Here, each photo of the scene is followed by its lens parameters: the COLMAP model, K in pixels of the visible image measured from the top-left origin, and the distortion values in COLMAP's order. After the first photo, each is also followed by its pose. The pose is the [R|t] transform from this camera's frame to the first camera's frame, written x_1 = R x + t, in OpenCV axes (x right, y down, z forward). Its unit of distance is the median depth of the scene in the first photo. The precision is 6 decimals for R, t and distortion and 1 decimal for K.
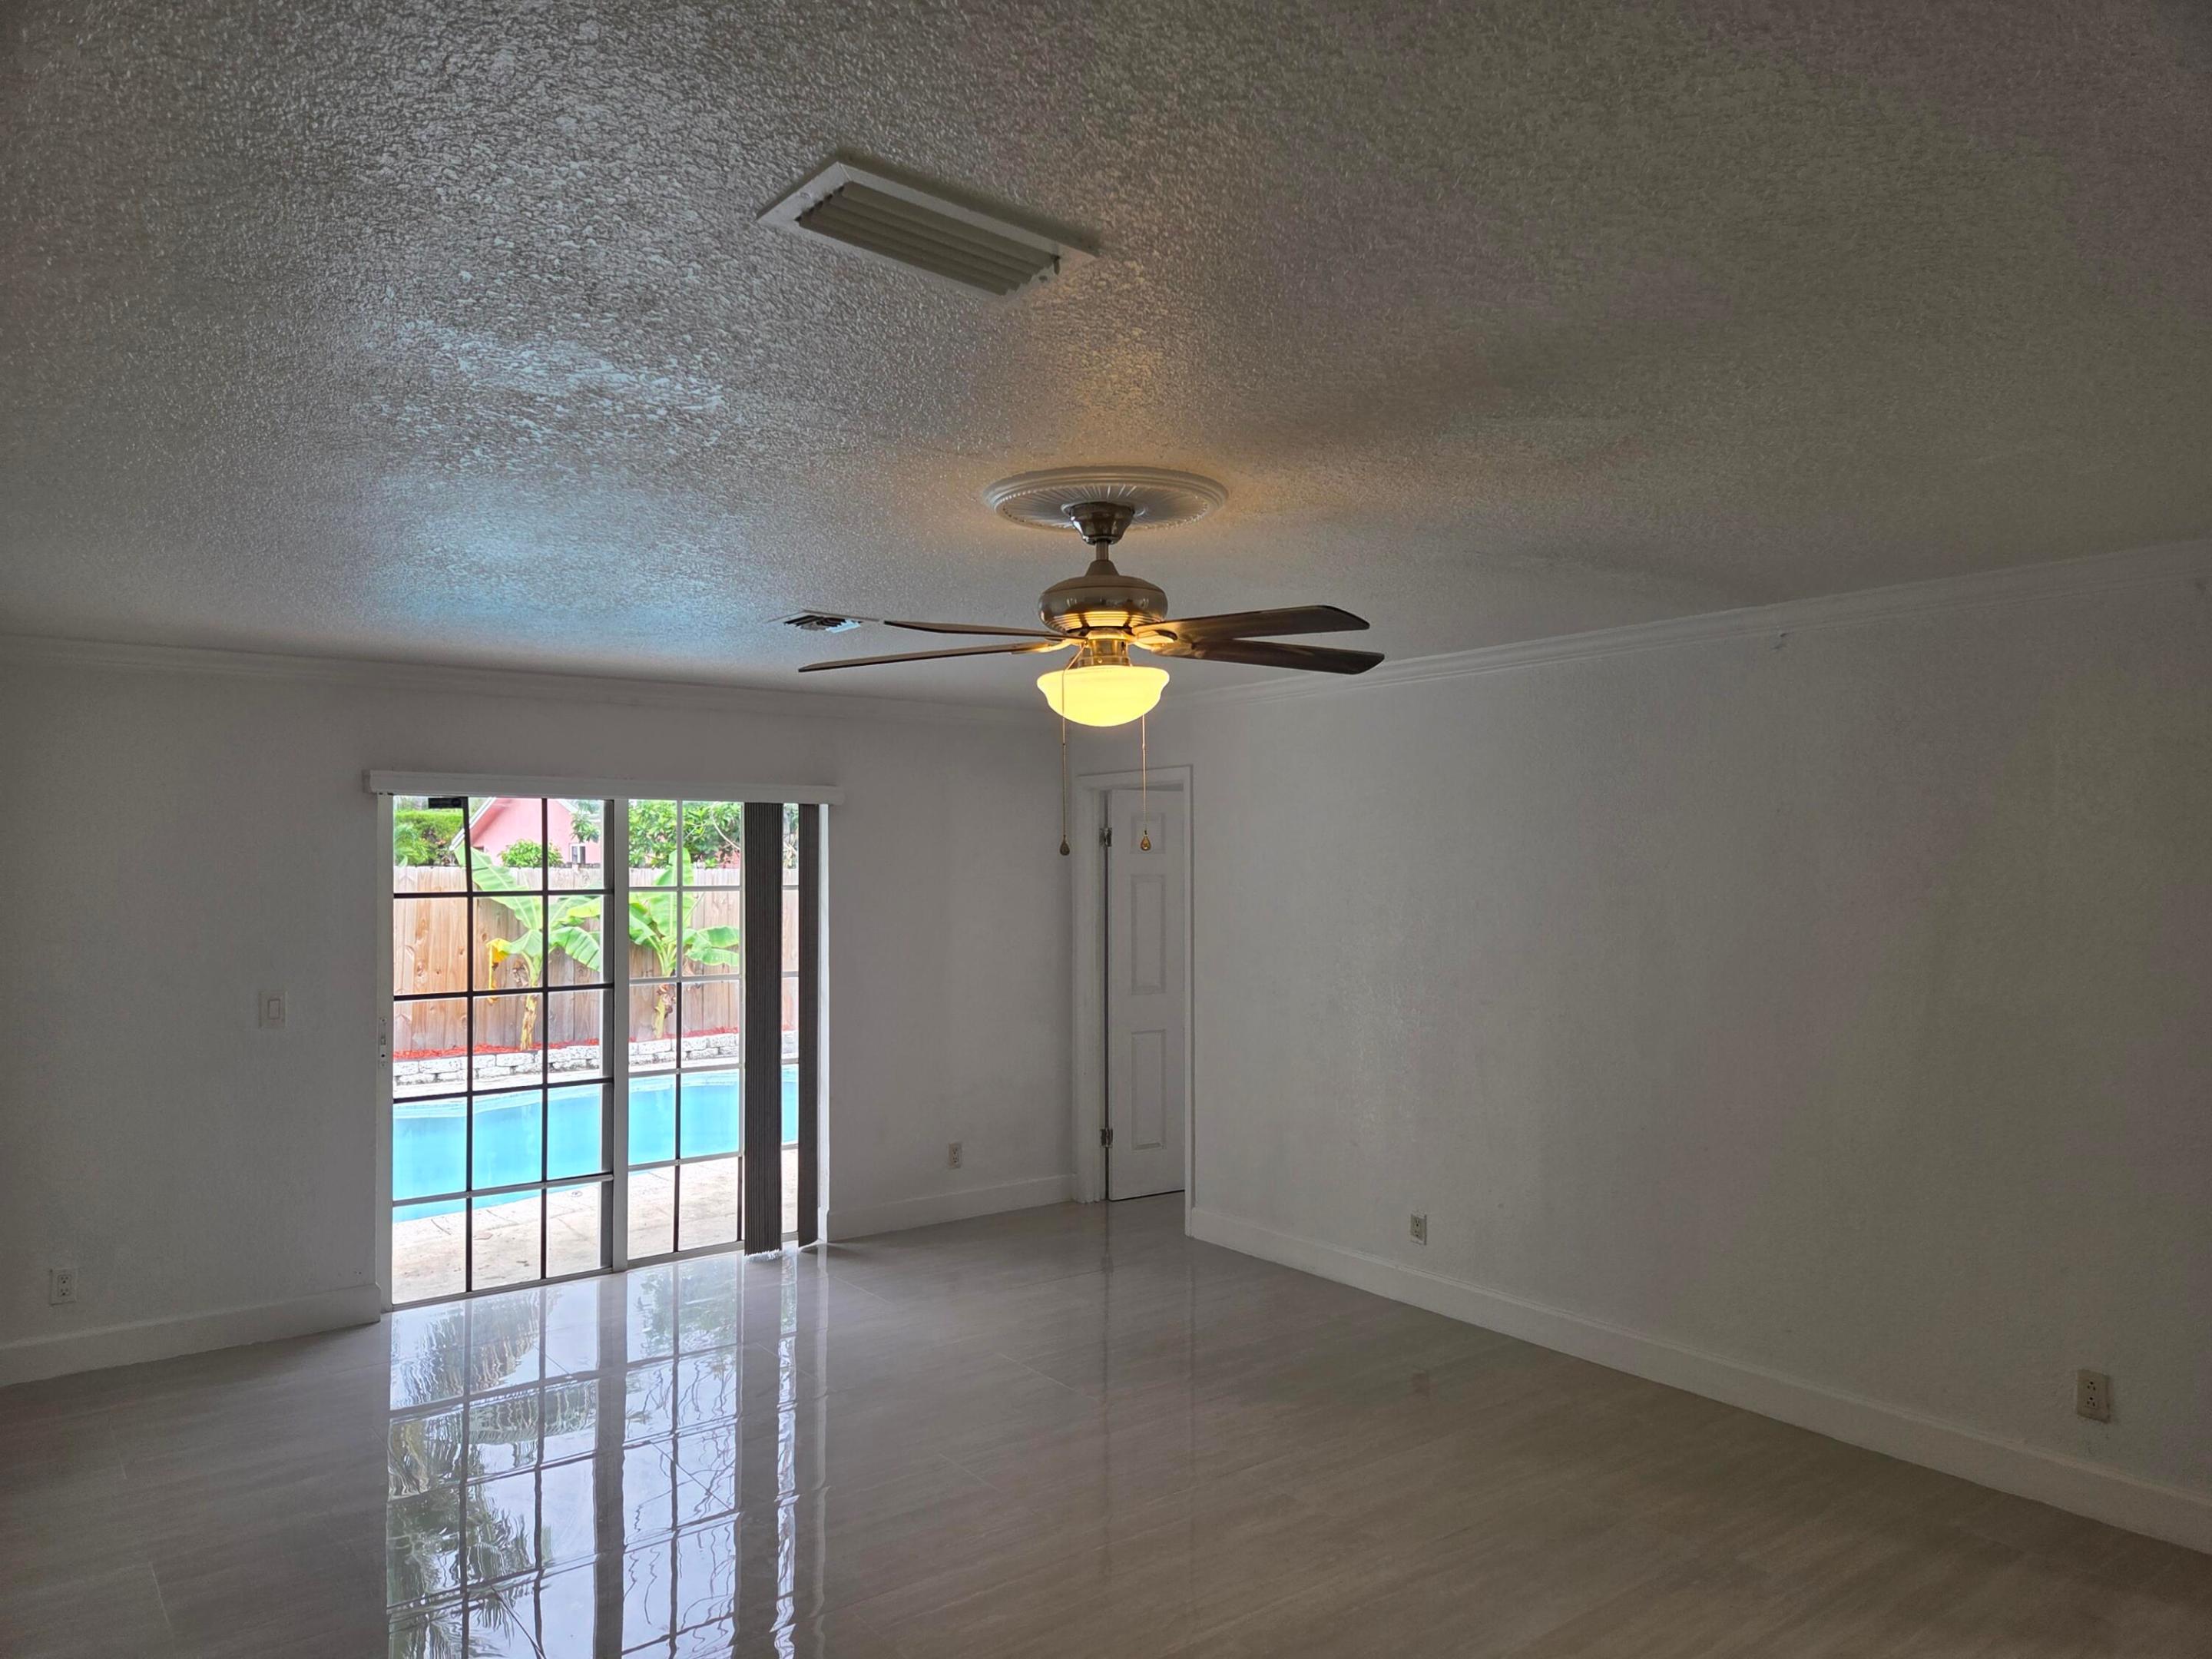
lens RADIAL K [[1472.1, 0, 1099.1], [0, 1472.1, 860.2], [0, 0, 1]] dist [0.071229, -0.055062]
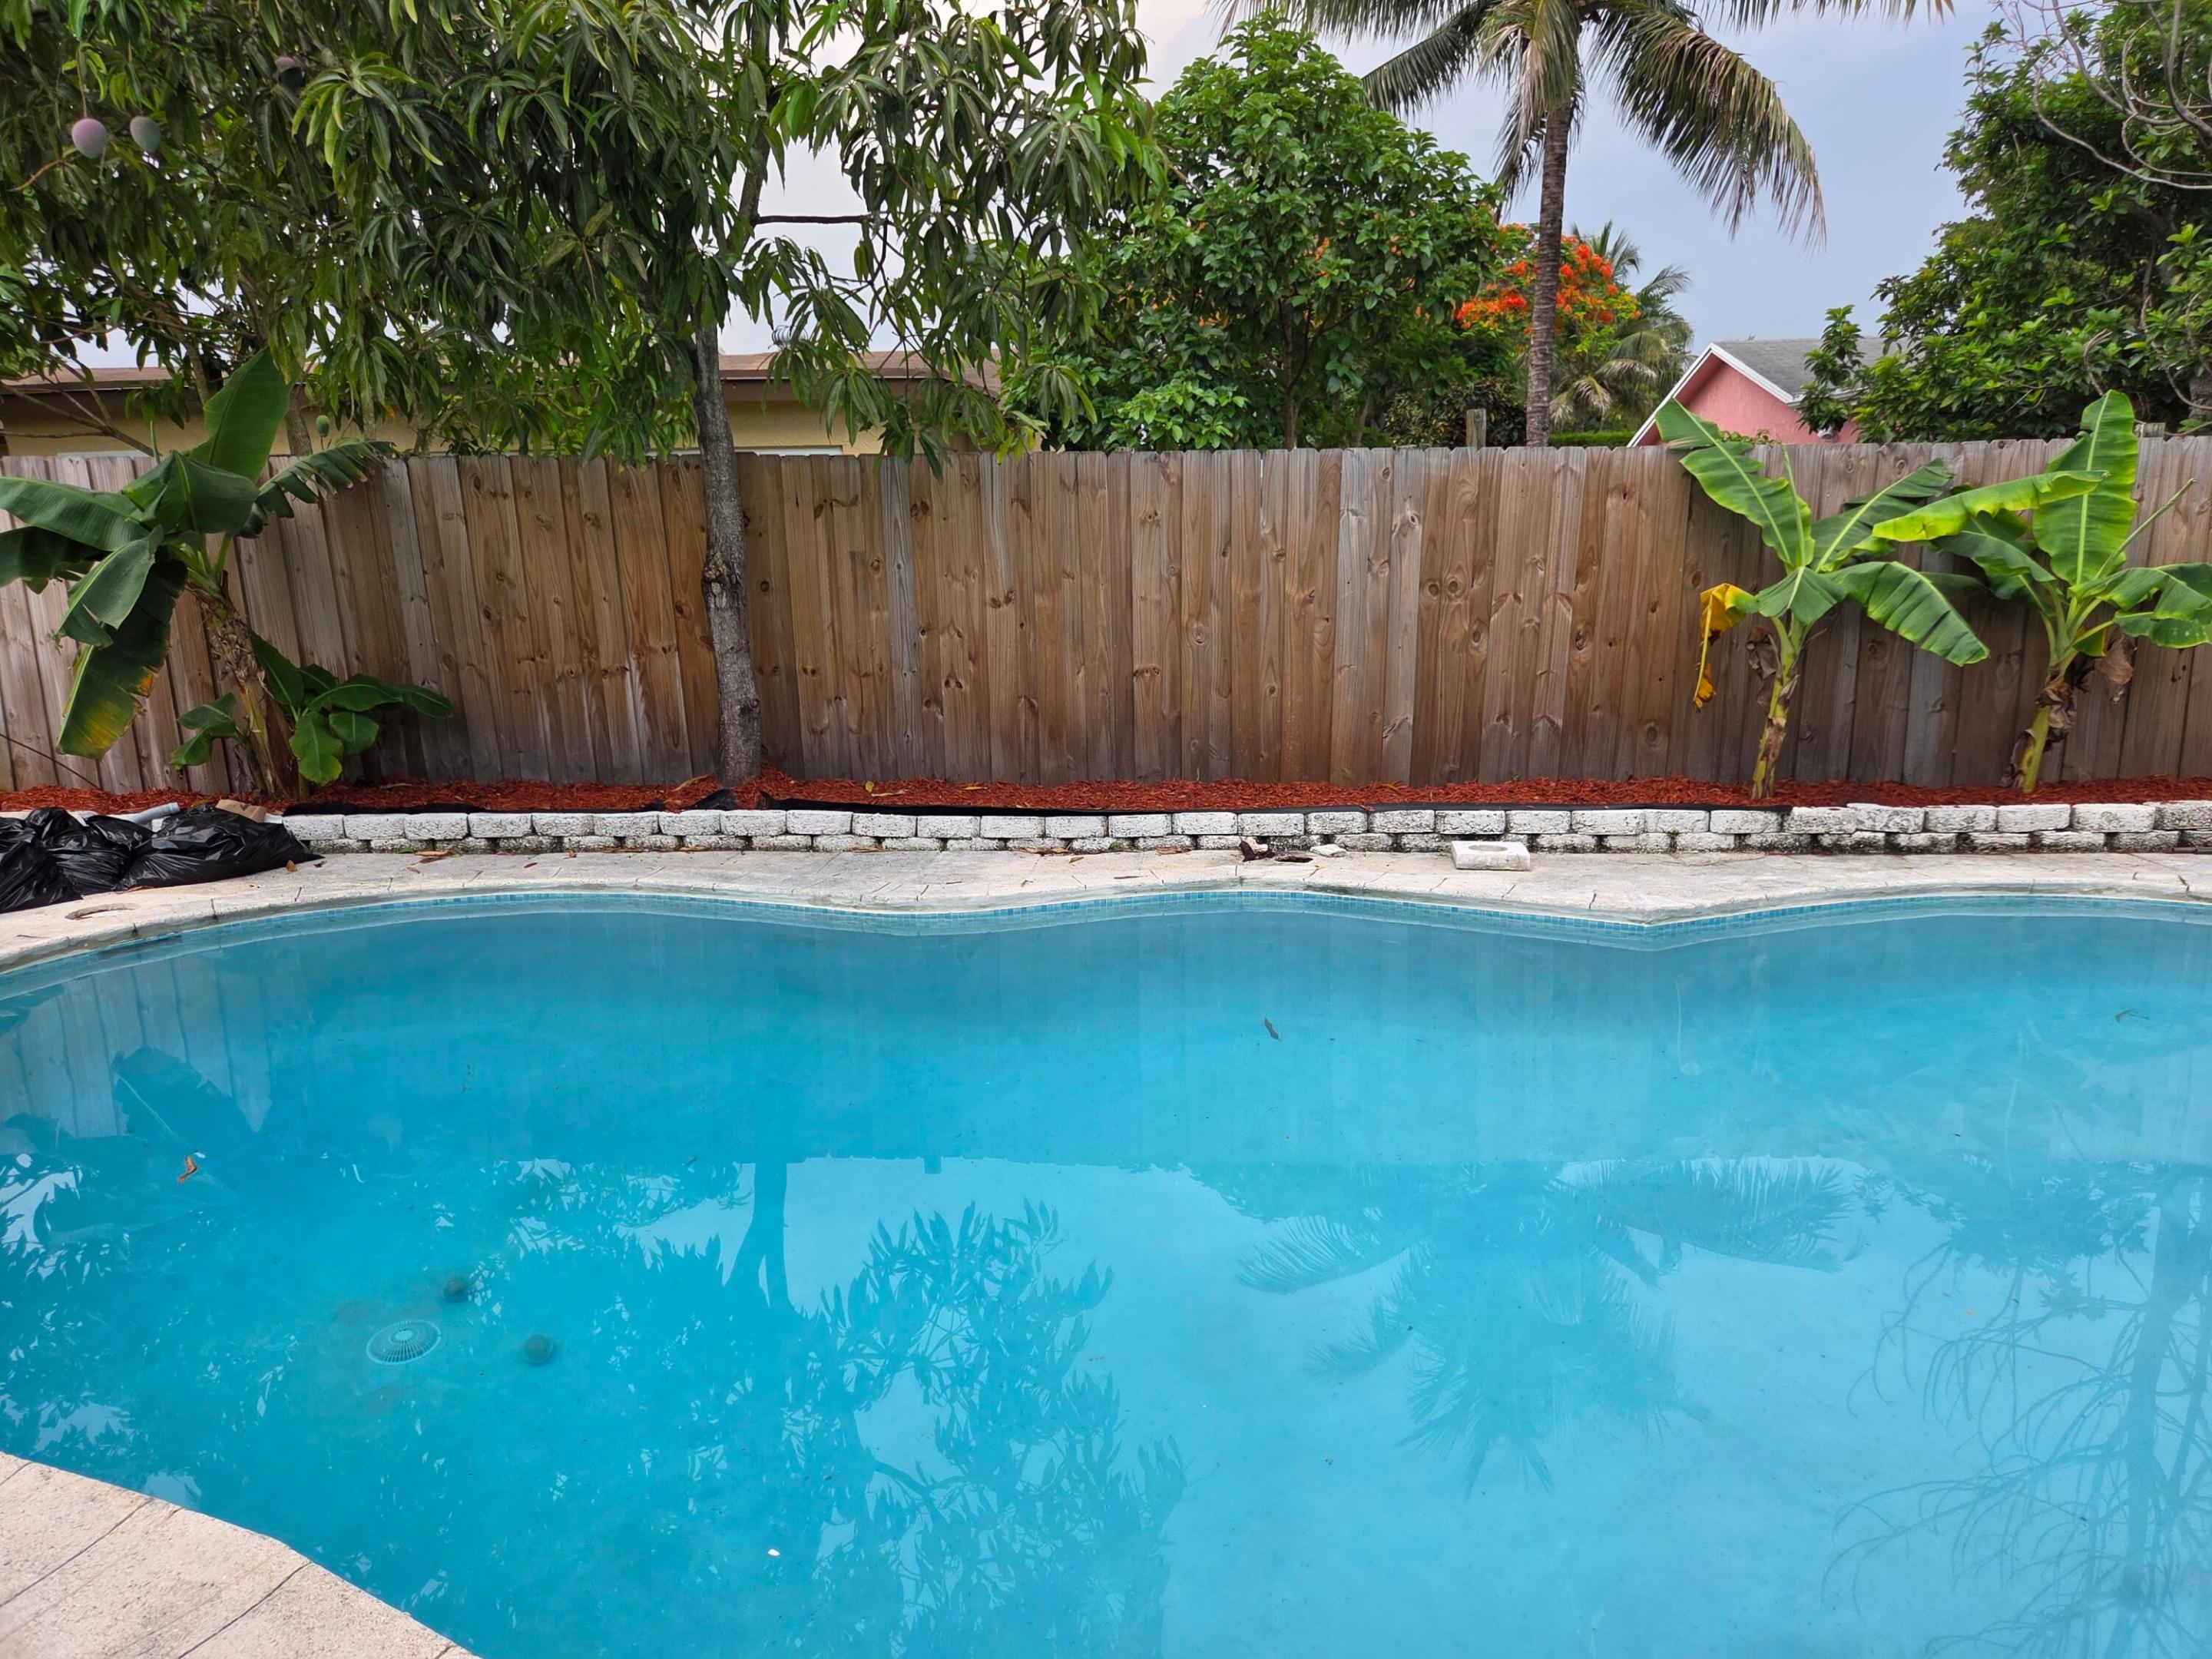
lens RADIAL K [[1472.1, 0, 1127.8], [0, 1472.1, 844.9], [0, 0, 1]] dist [0.071229, -0.055062]
pose [[0.754705, 0.134199, -0.642192, -0.458647], [0.017403, 0.974416, 0.224076, 0.045591], [0.655834, -0.180288, 0.733061, 0.991831]]
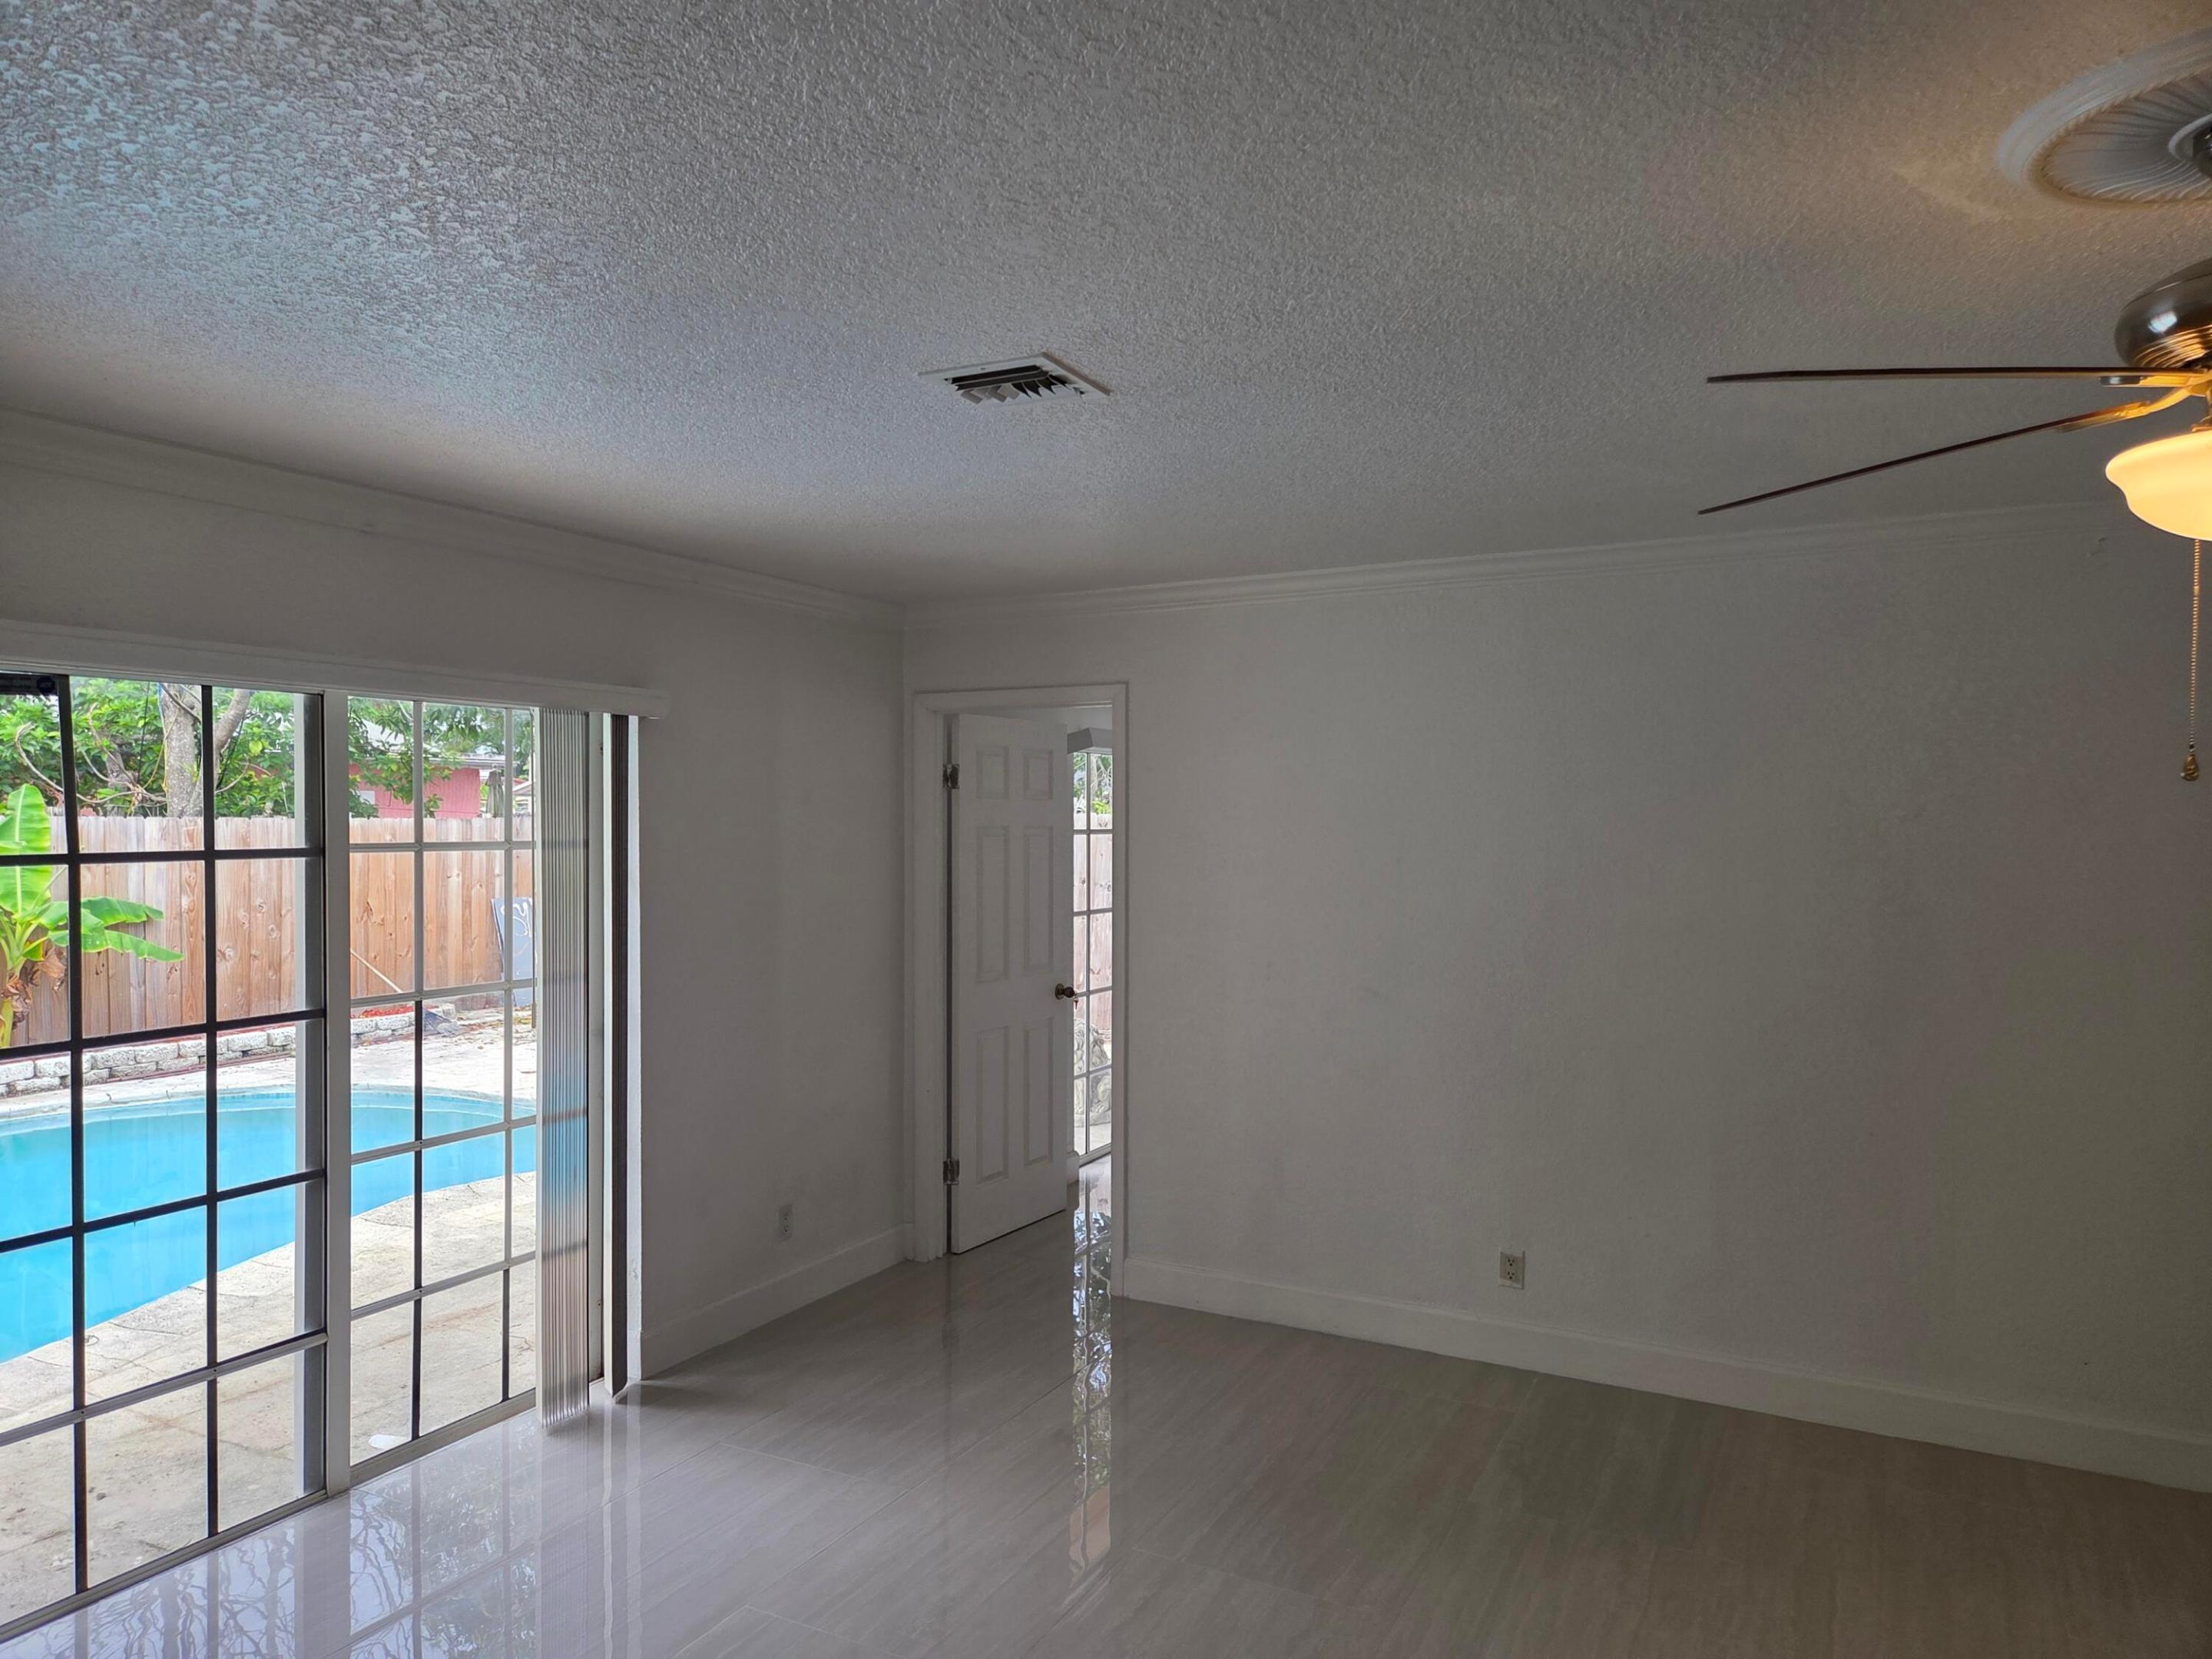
lens RADIAL K [[1472.1, 0, 1072.5], [0, 1472.1, 854.2], [0, 0, 1]] dist [0.071229, -0.055062]
pose [[0.909943, -0.006188, 0.414686, -0.304214], [-0.005390, 0.999628, 0.026744, 0.004758], [-0.414697, -0.026571, 0.909571, 0.346067]]
